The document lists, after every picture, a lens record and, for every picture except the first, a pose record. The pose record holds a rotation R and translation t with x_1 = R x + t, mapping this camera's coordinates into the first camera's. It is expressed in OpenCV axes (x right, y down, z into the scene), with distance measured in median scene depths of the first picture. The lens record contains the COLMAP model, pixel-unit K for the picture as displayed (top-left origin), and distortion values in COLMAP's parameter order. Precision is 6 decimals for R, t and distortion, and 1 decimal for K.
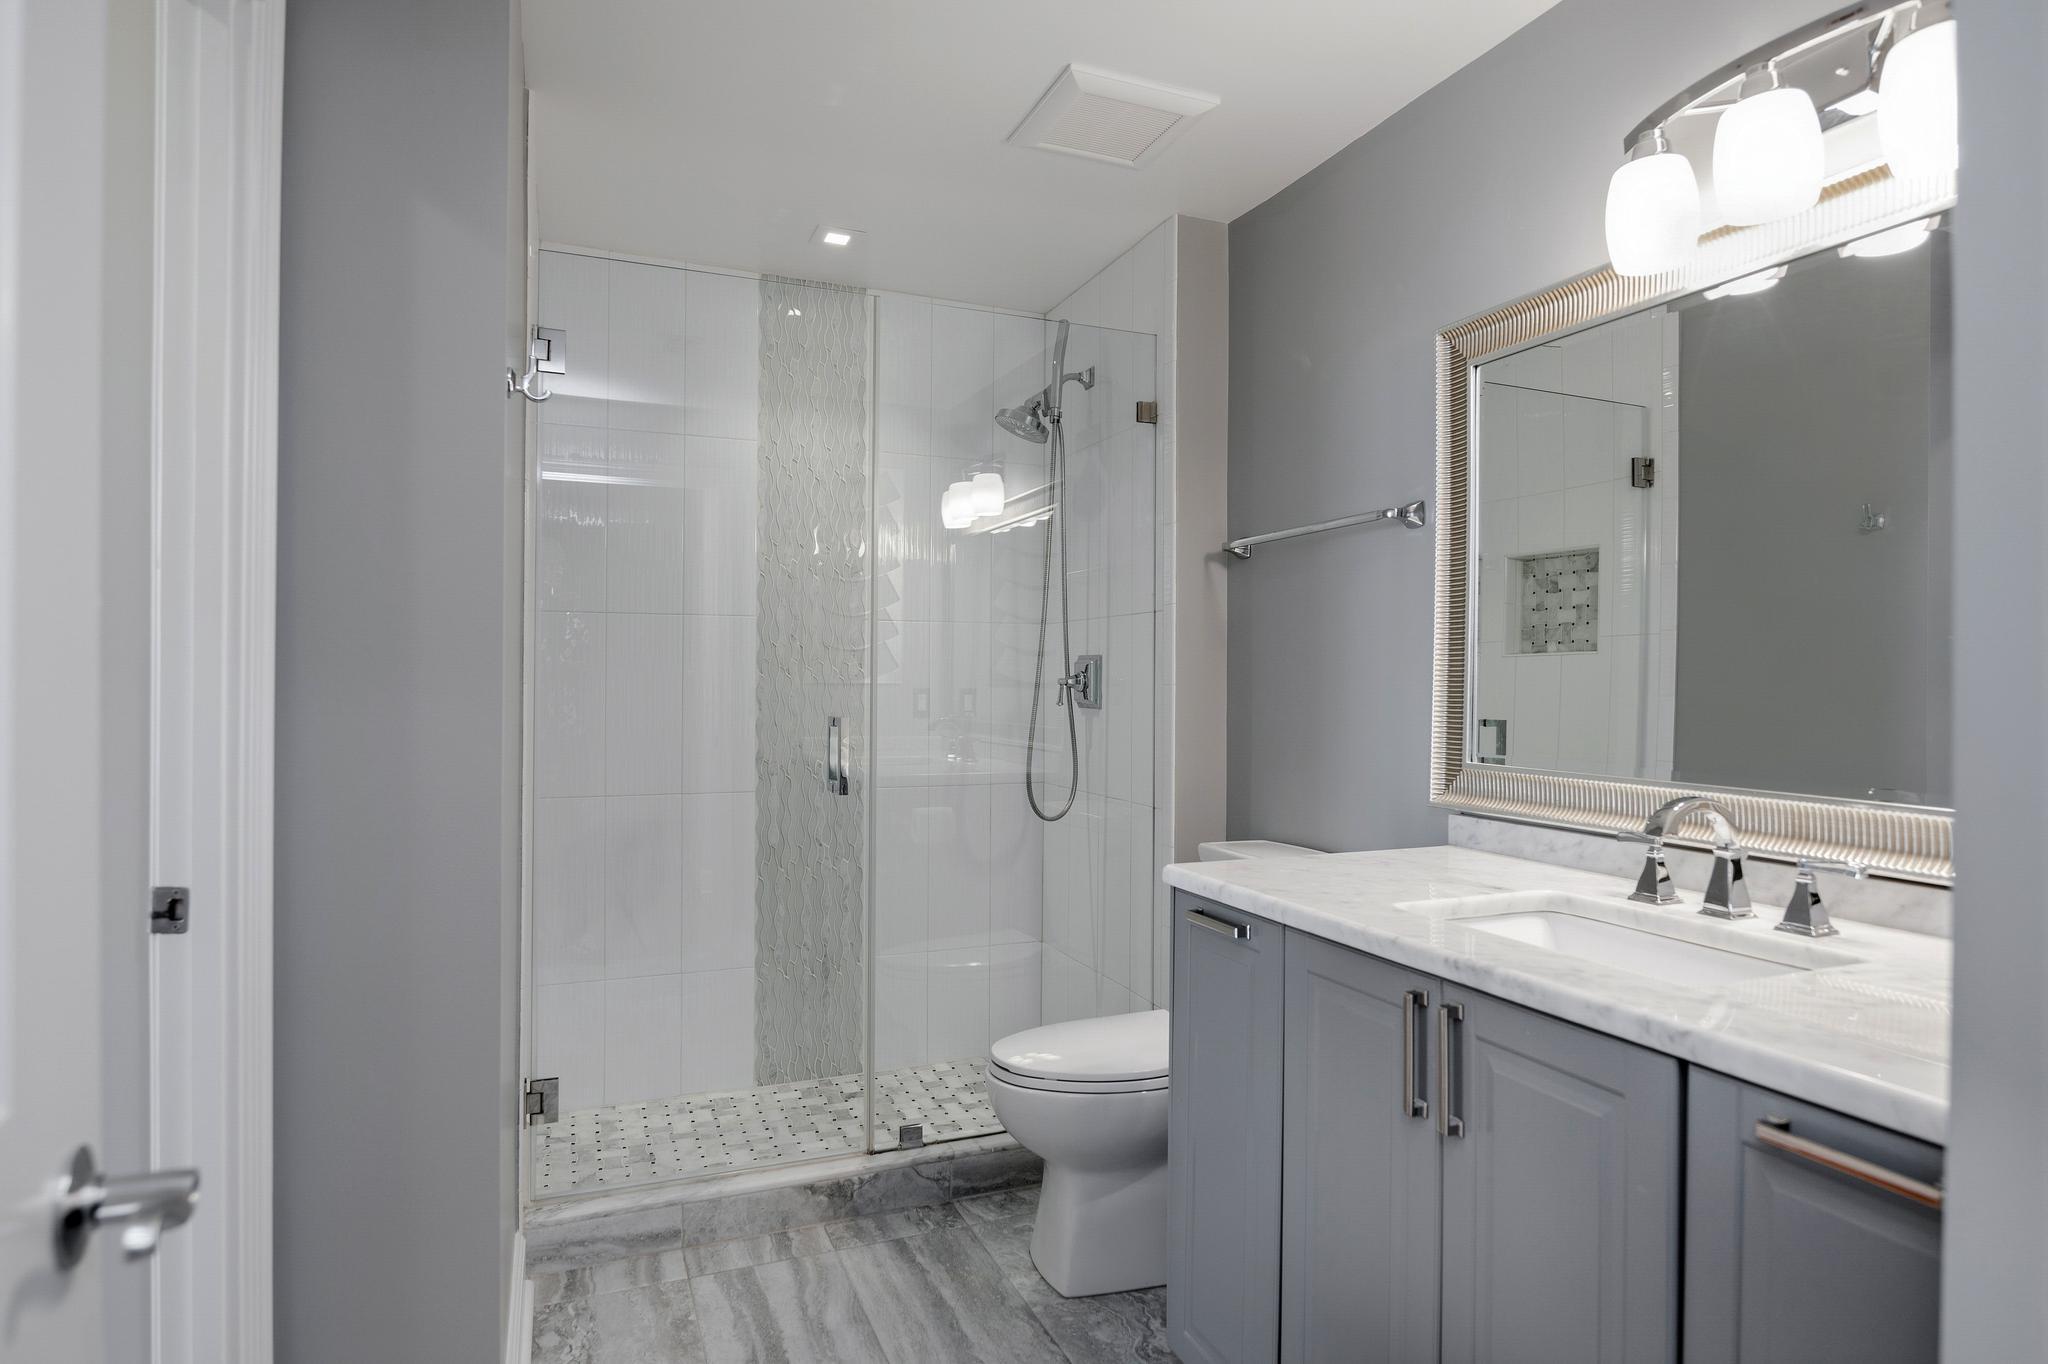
lens RADIAL K [[1206.8, 0, 1025.5], [0, 1206.8, 683.4], [0, 0, 1]] dist [-0.001610, -0.000110]
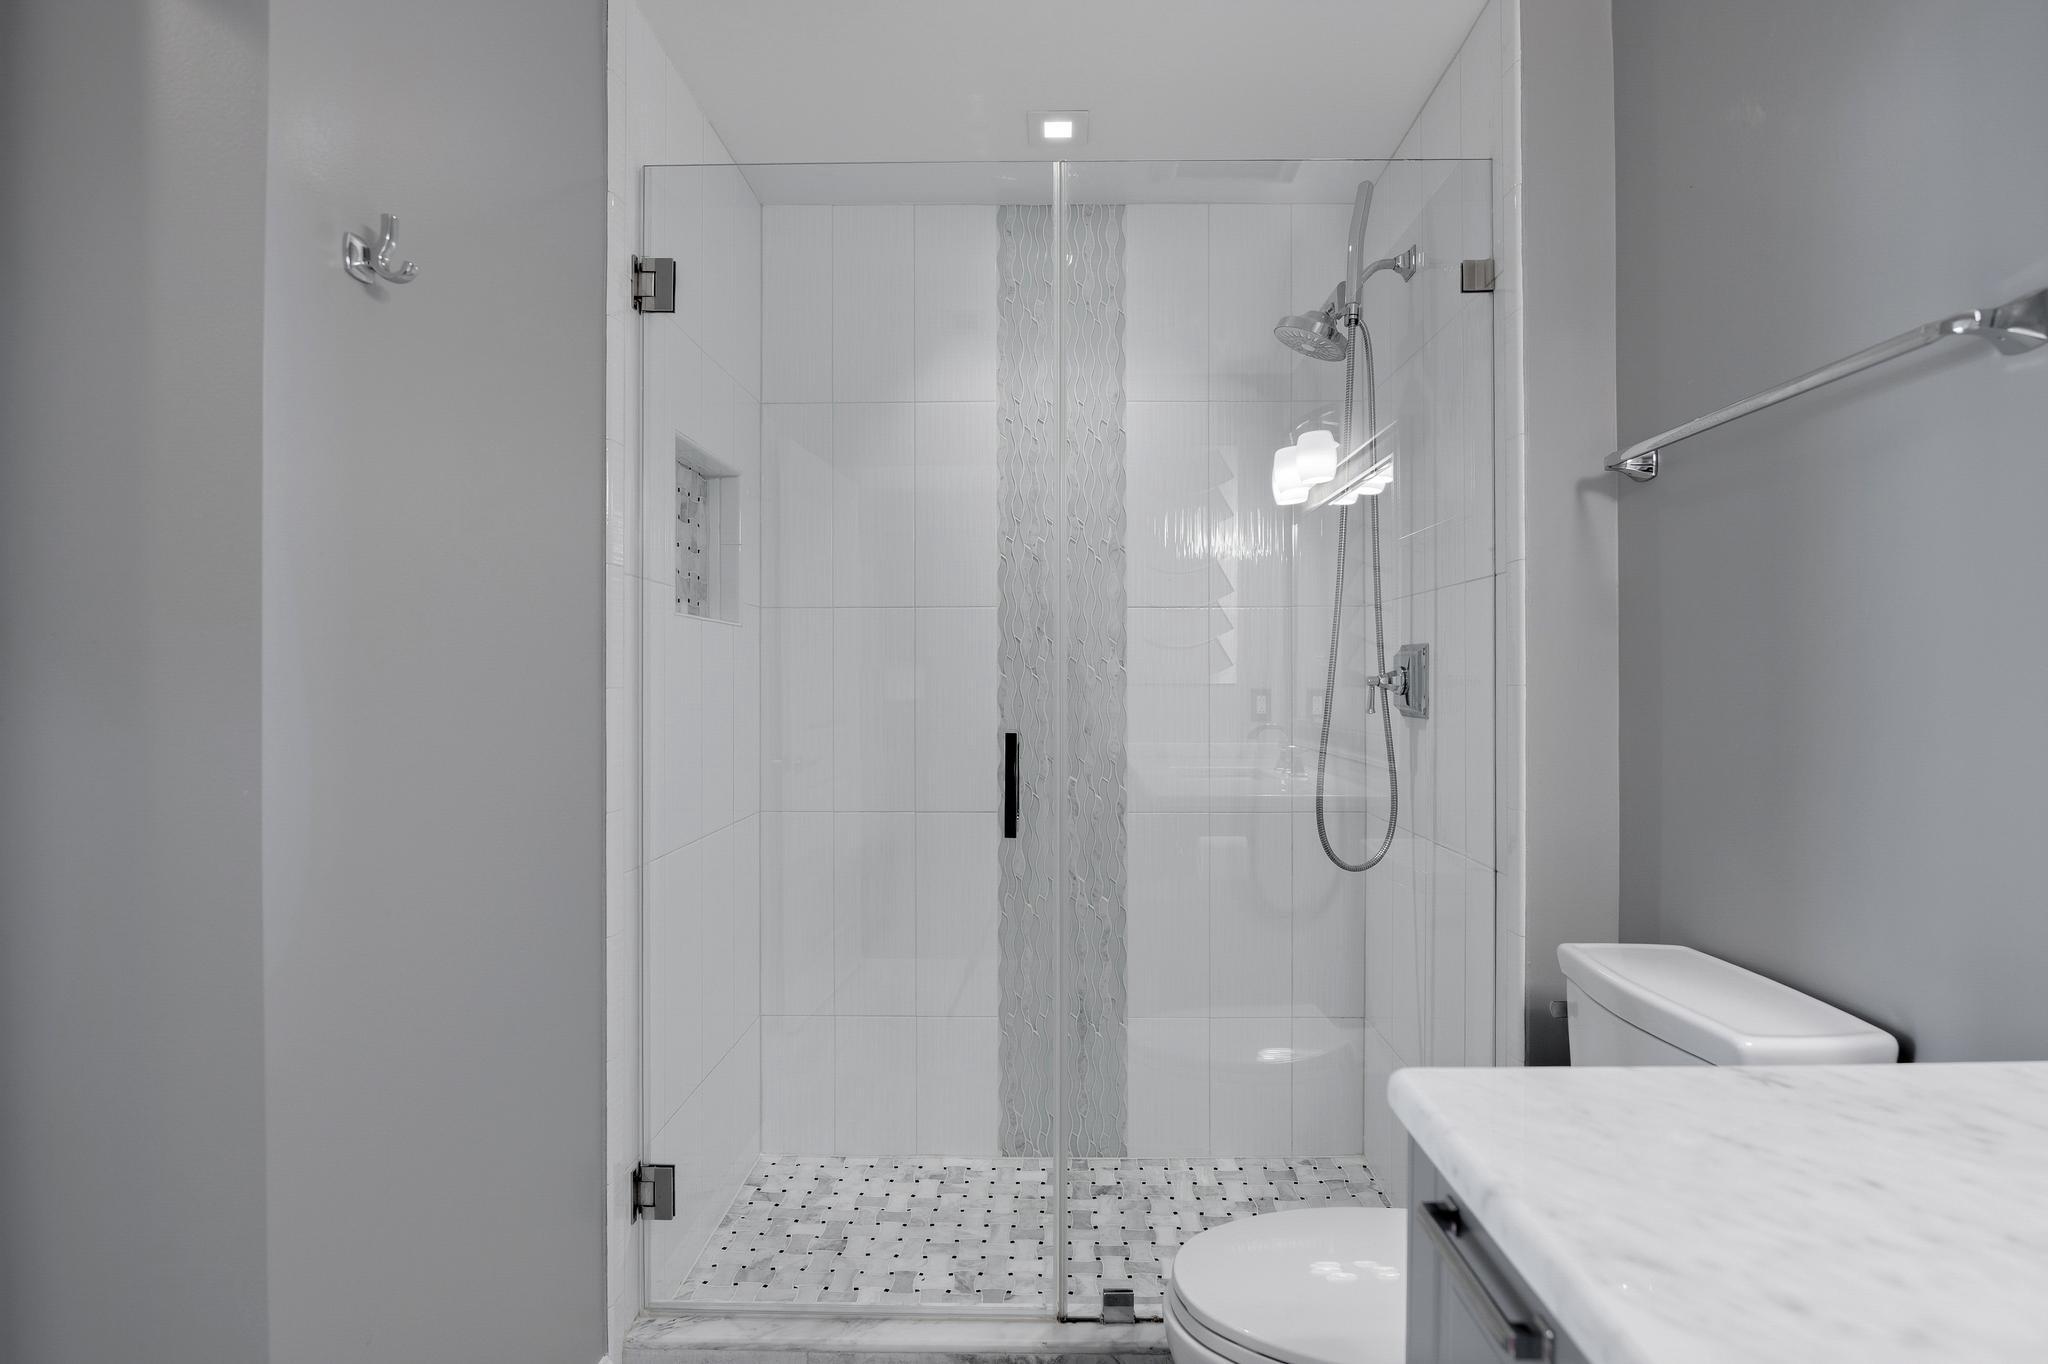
lens RADIAL K [[1023.0, 0, 1026.7], [0, 1023.0, 679.3], [0, 0, 1]] dist [-0.017398, -0.000073]
pose [[0.915673, -0.007542, -0.401853, 0.087992], [0.005880, 0.999968, -0.005369, -0.000129], [0.401880, 0.002554, 0.915689, 0.351035]]
